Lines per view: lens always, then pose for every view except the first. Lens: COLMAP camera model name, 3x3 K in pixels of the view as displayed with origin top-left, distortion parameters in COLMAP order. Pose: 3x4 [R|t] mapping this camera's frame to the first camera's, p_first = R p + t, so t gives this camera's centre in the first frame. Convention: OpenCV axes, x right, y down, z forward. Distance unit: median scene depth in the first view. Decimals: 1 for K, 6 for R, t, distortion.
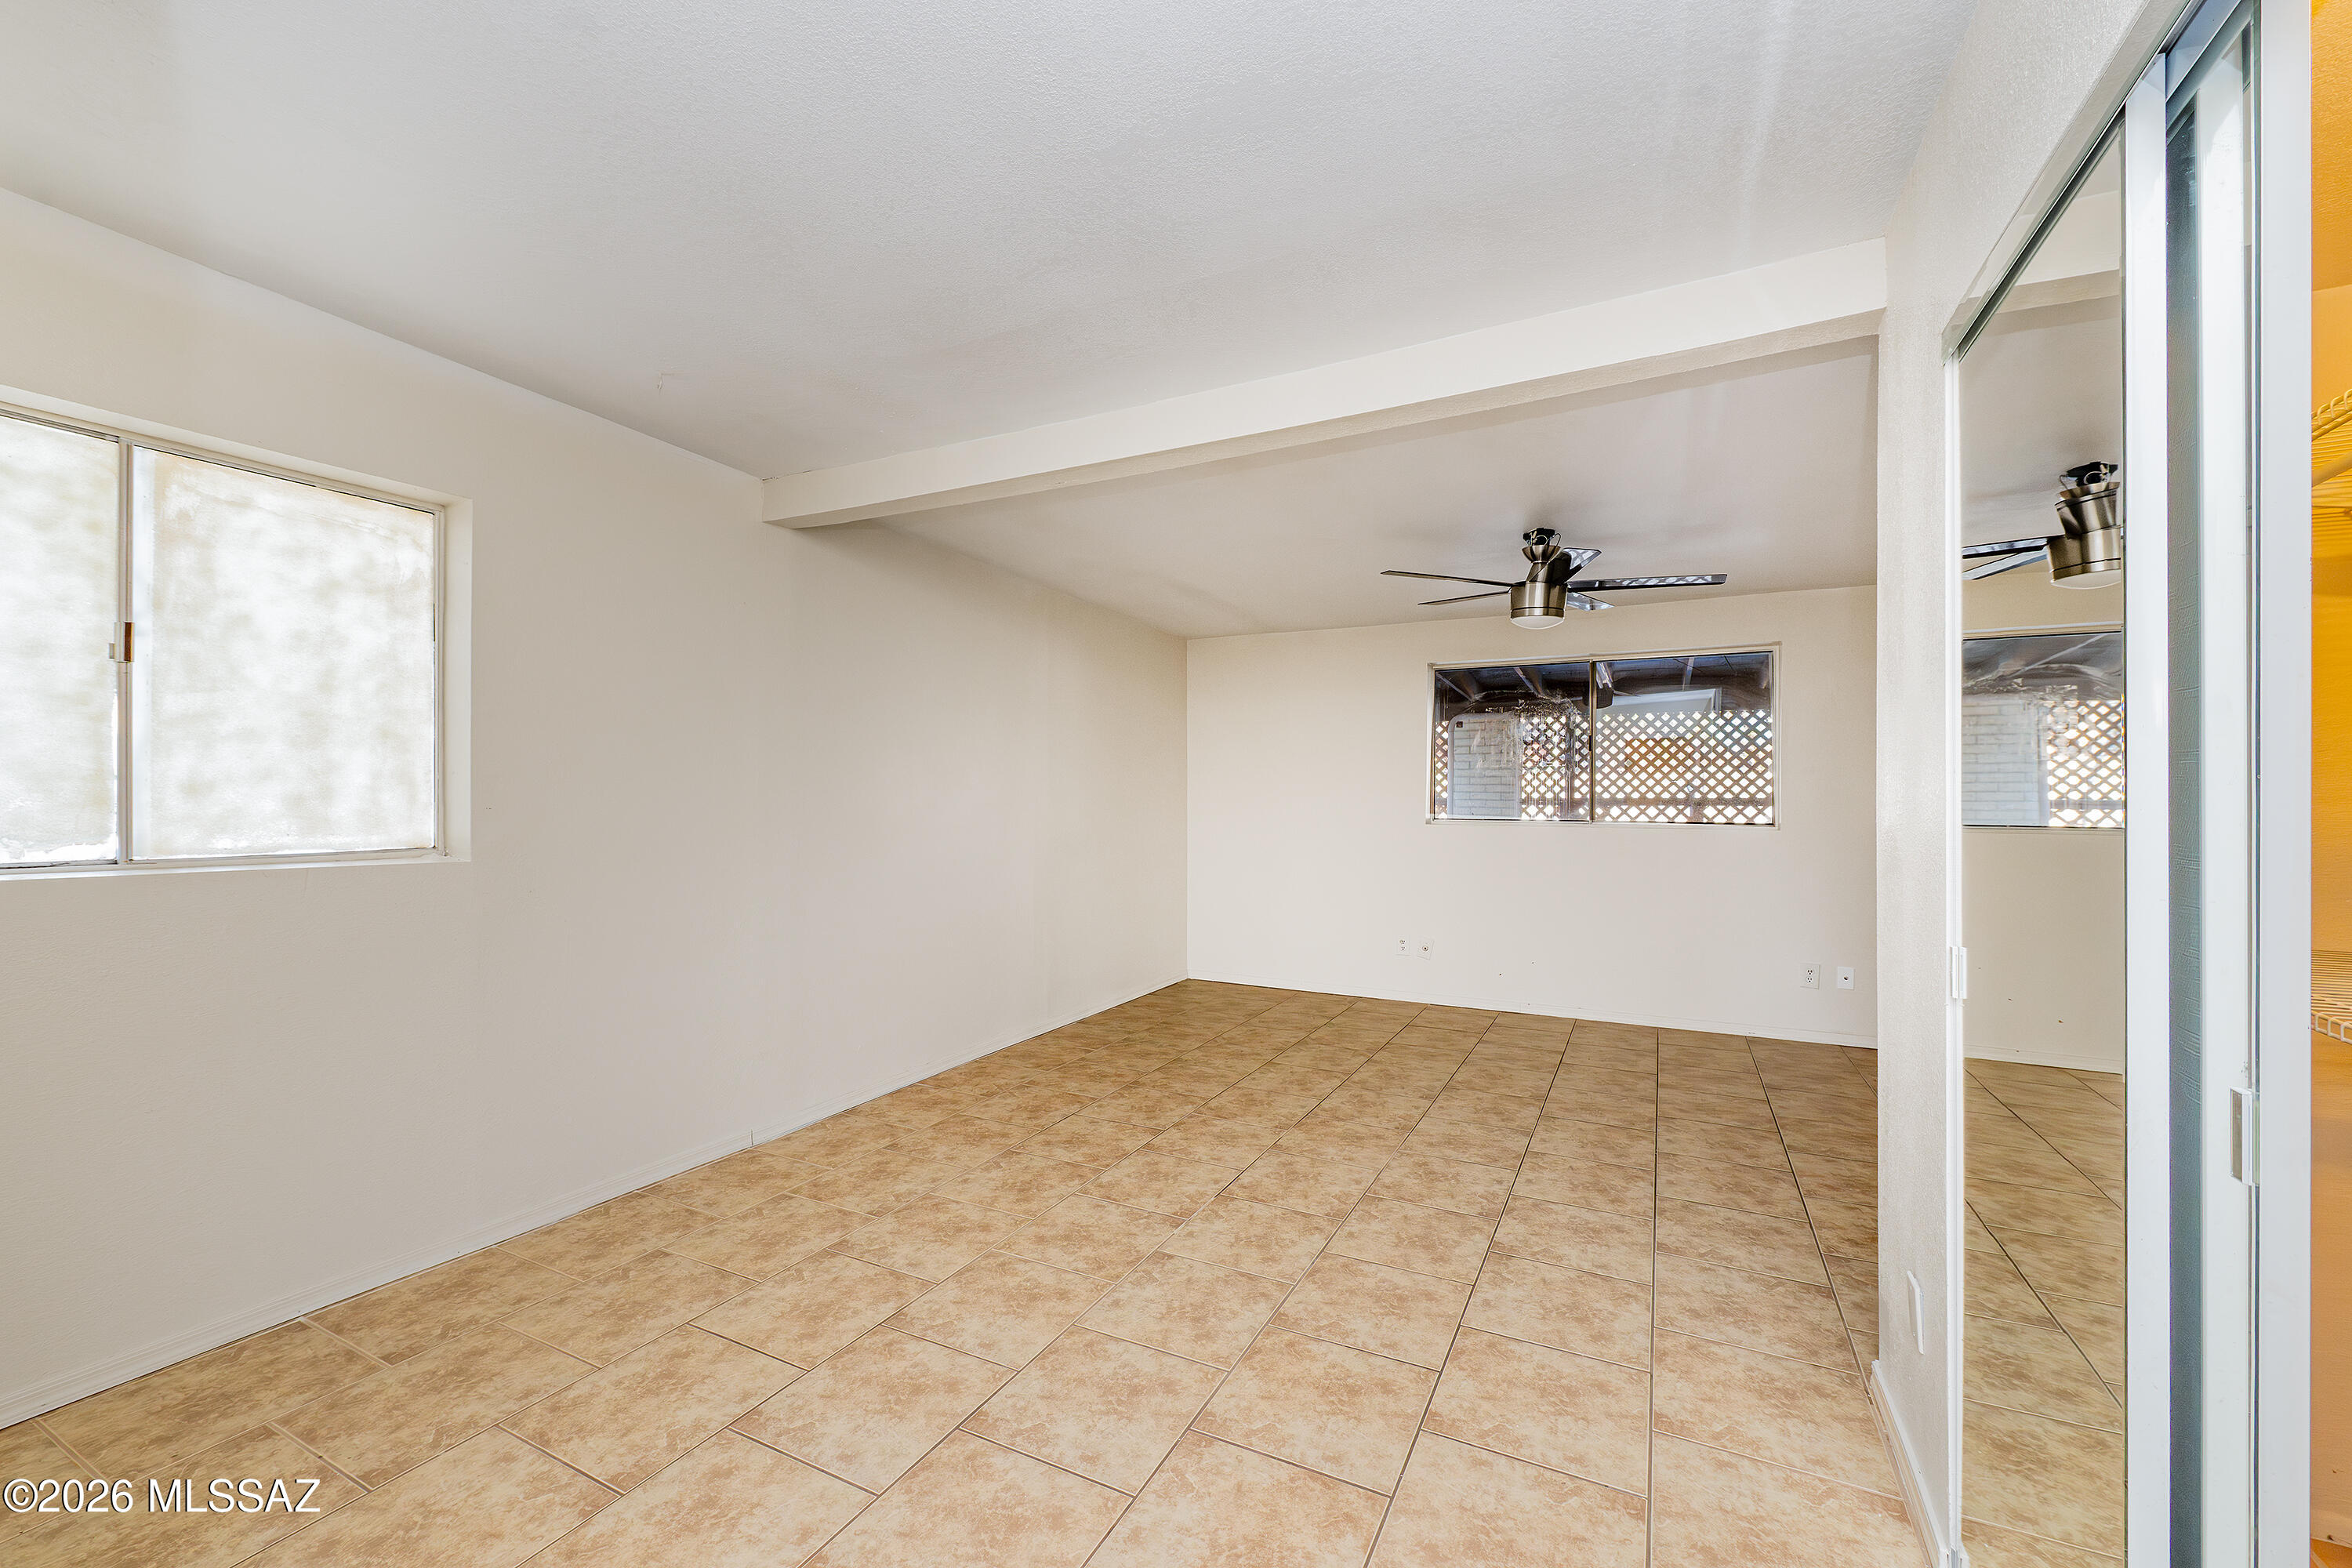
lens RADIAL K [[1001.7, 0, 1172.4], [0, 1001.7, 793.0], [0, 0, 1]] dist [0.000449, -0.000108]
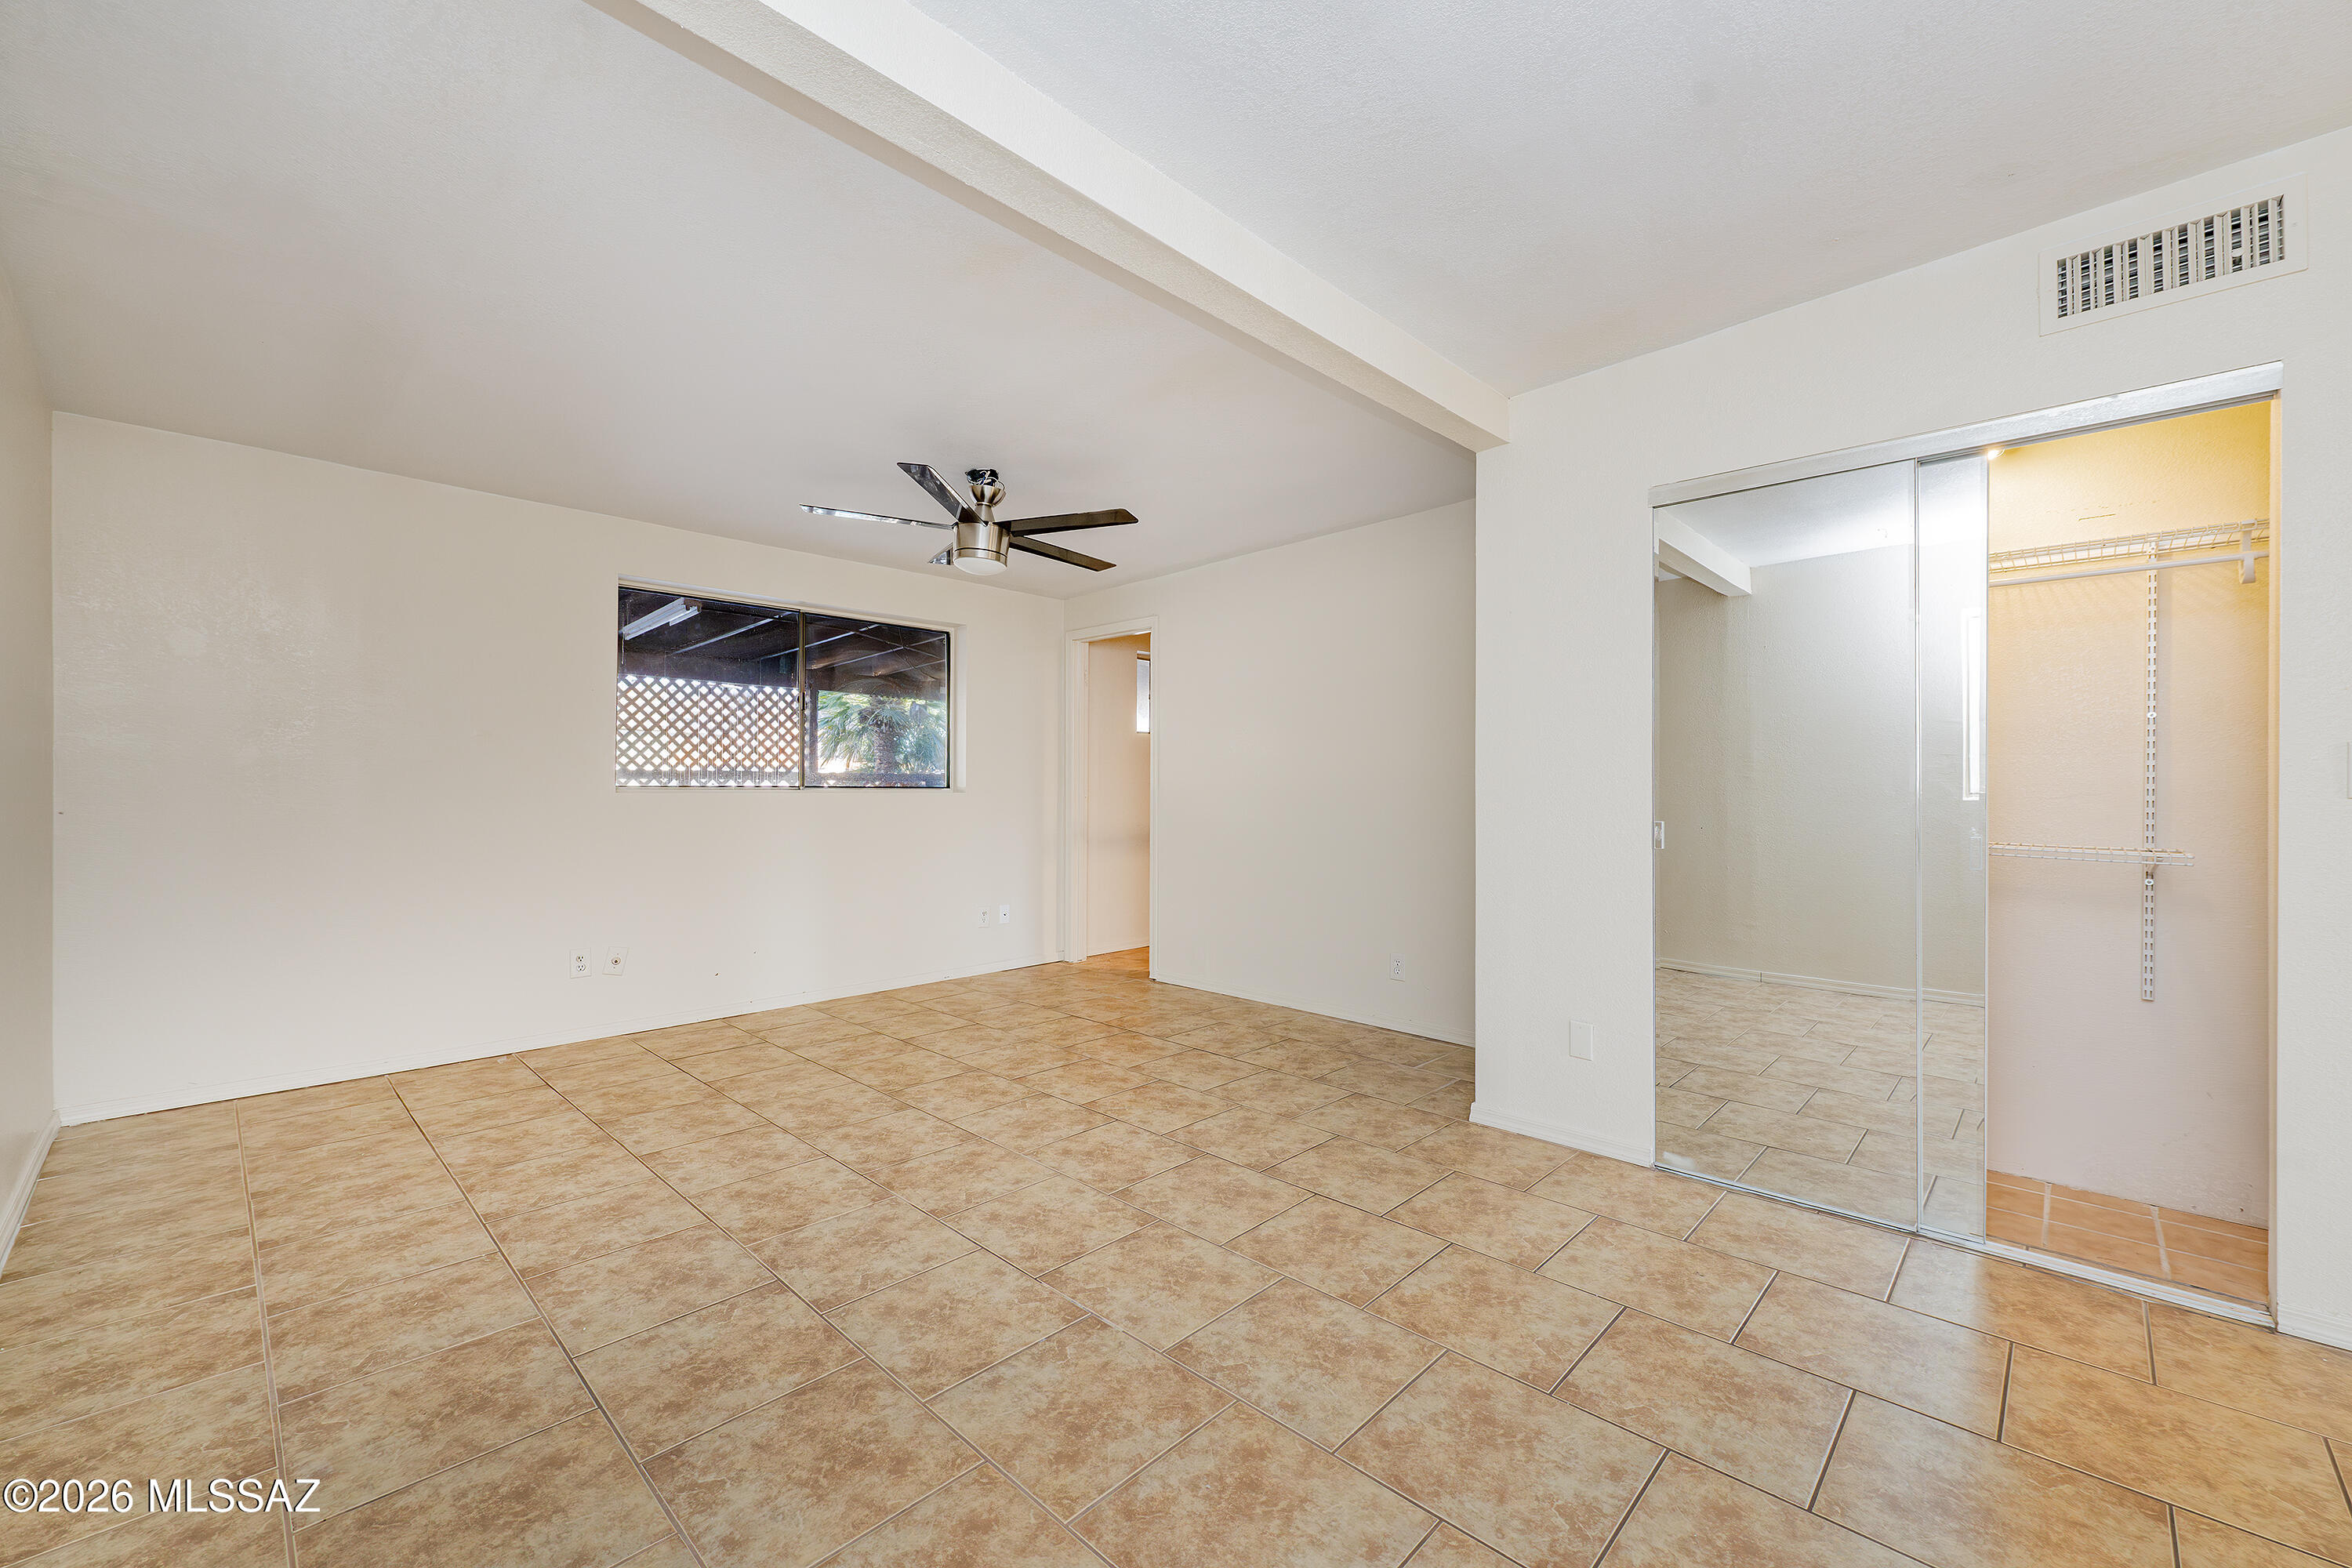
lens RADIAL K [[937.4, 0, 1220.1], [0, 937.4, 782.0], [0, 0, 1]] dist [-0.000281, -0.000091]
pose [[0.242879, 0.004995, 0.970044, -0.508600], [-0.003482, 0.999985, -0.004277, 0.029000], [-0.970050, -0.002339, 0.242893, 0.594017]]
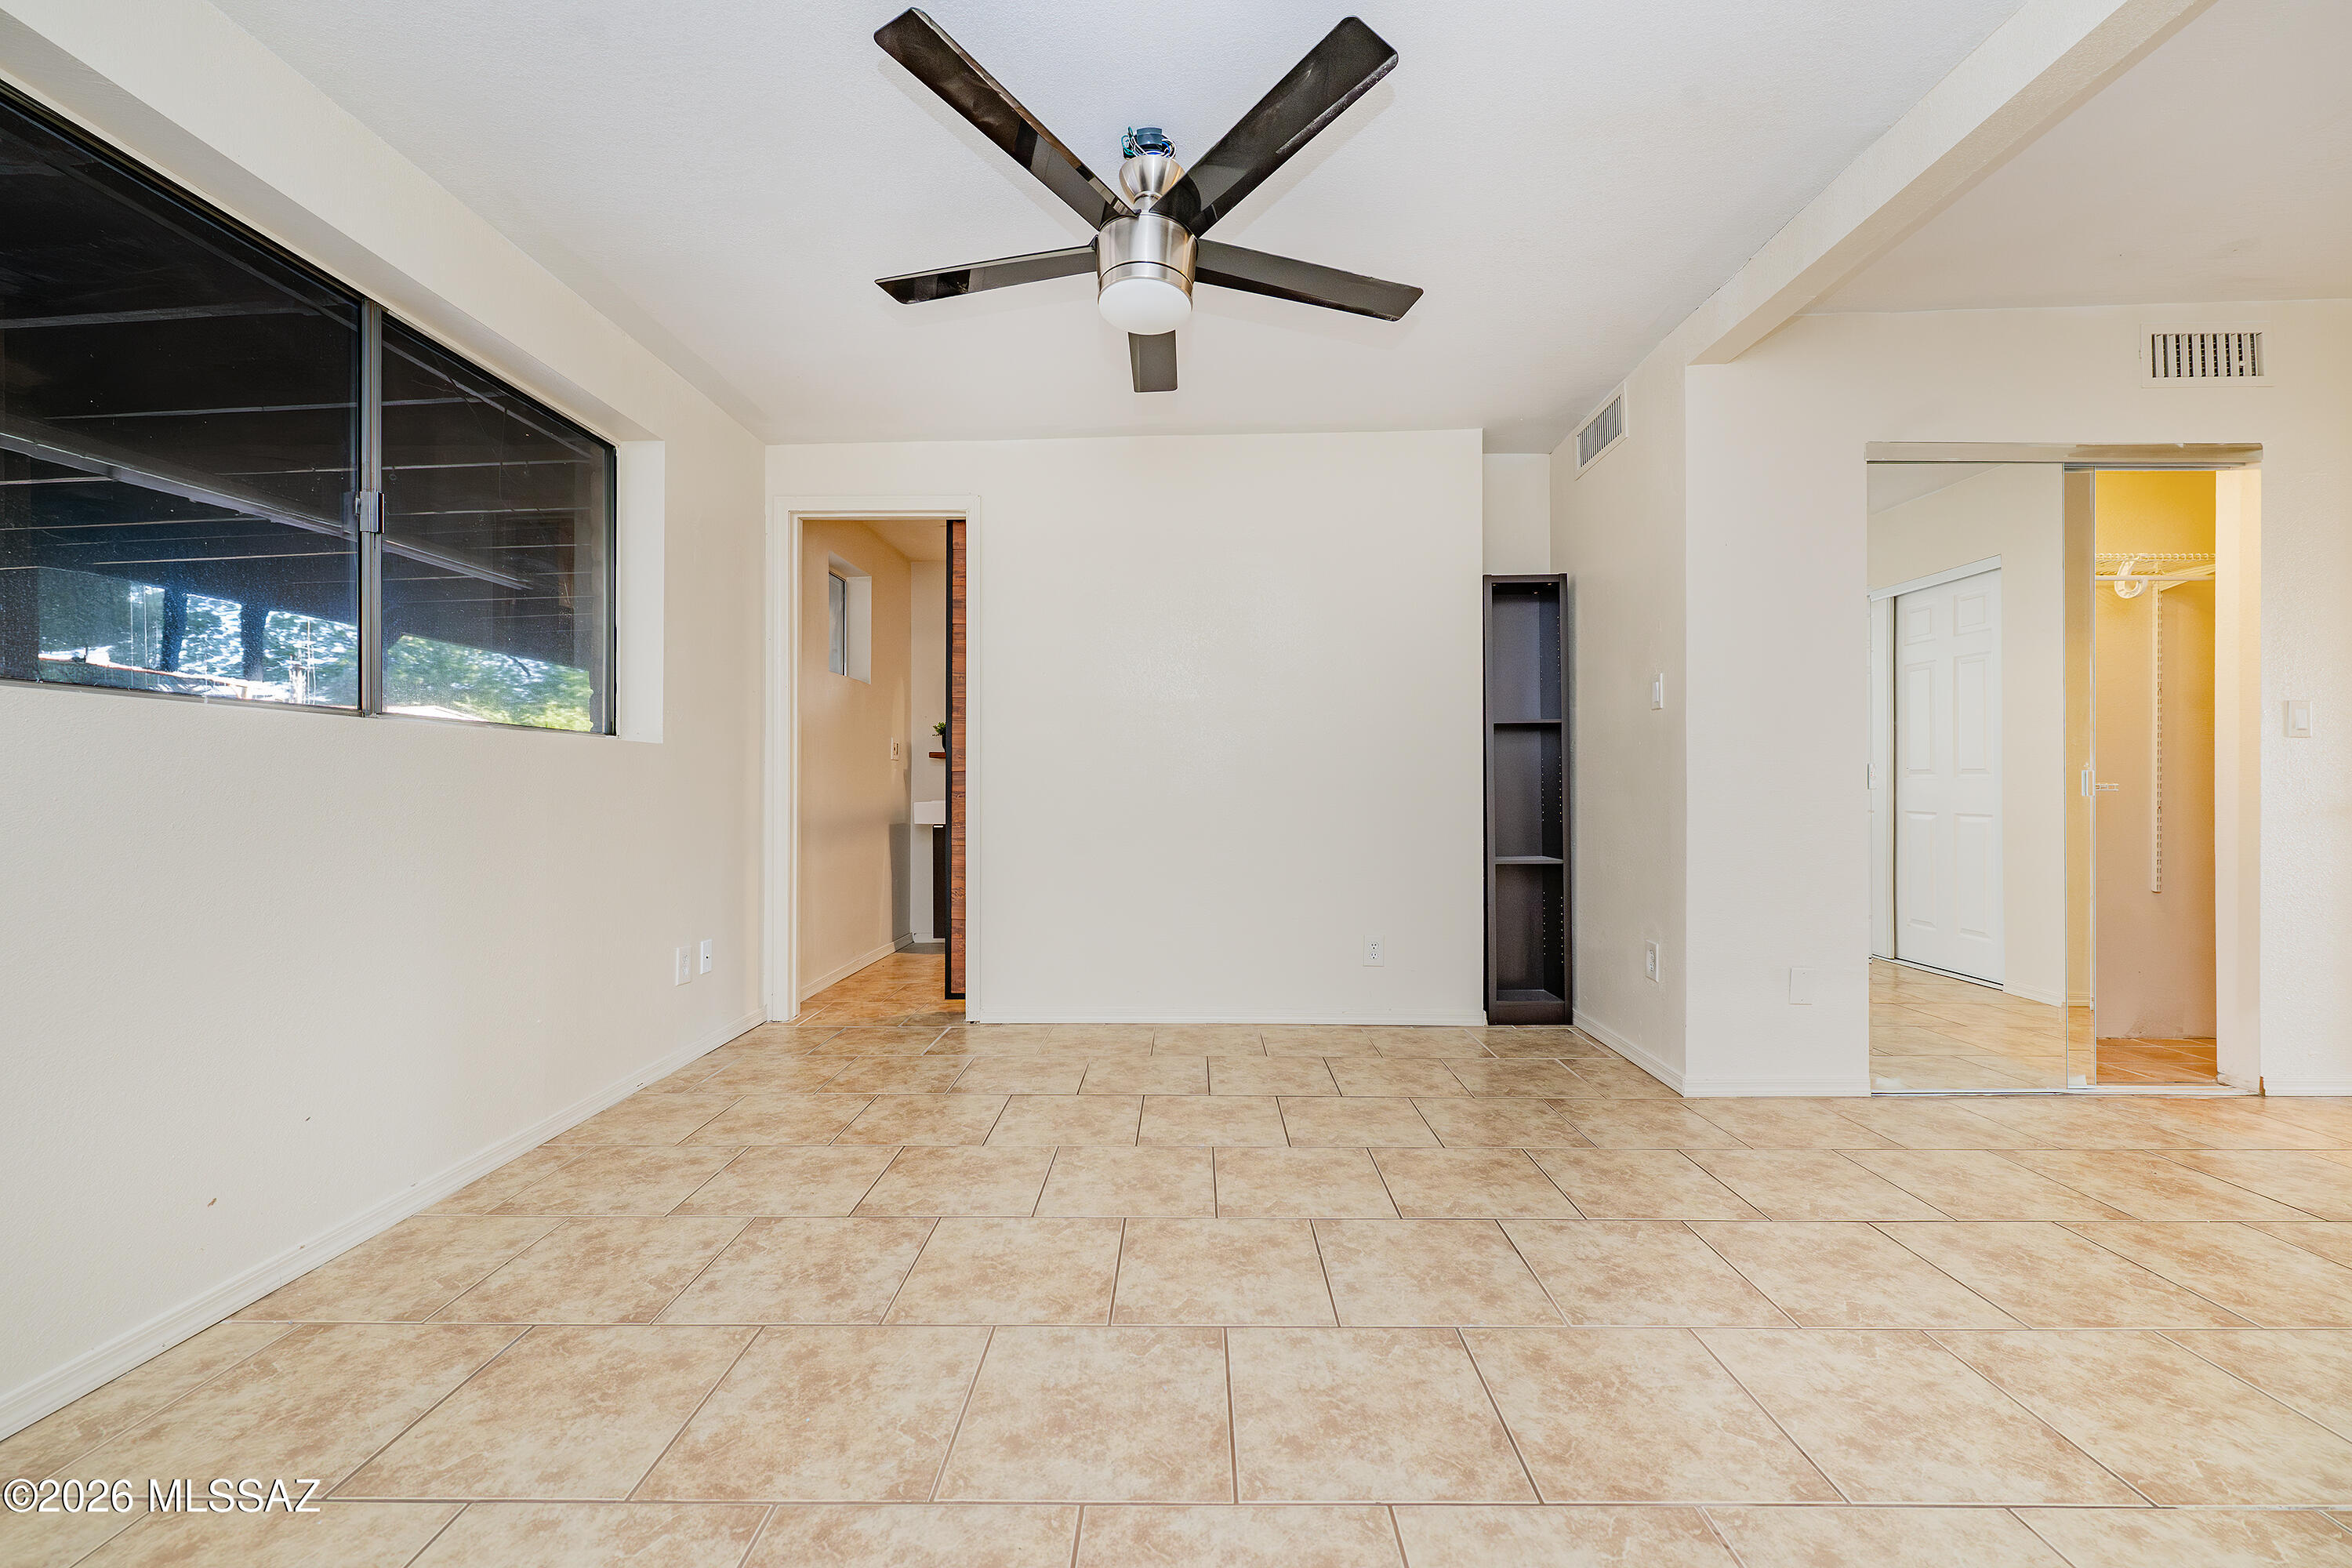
lens RADIAL K [[948.3, 0, 1191.4], [0, 948.3, 778.4], [0, 0, 1]] dist [-0.000018, -0.000260]
pose [[-0.474325, 0.007136, 0.880321, -0.094996], [0.001020, 0.999971, -0.007557, 0.084520], [-0.880349, -0.002686, -0.474318, 1.313390]]
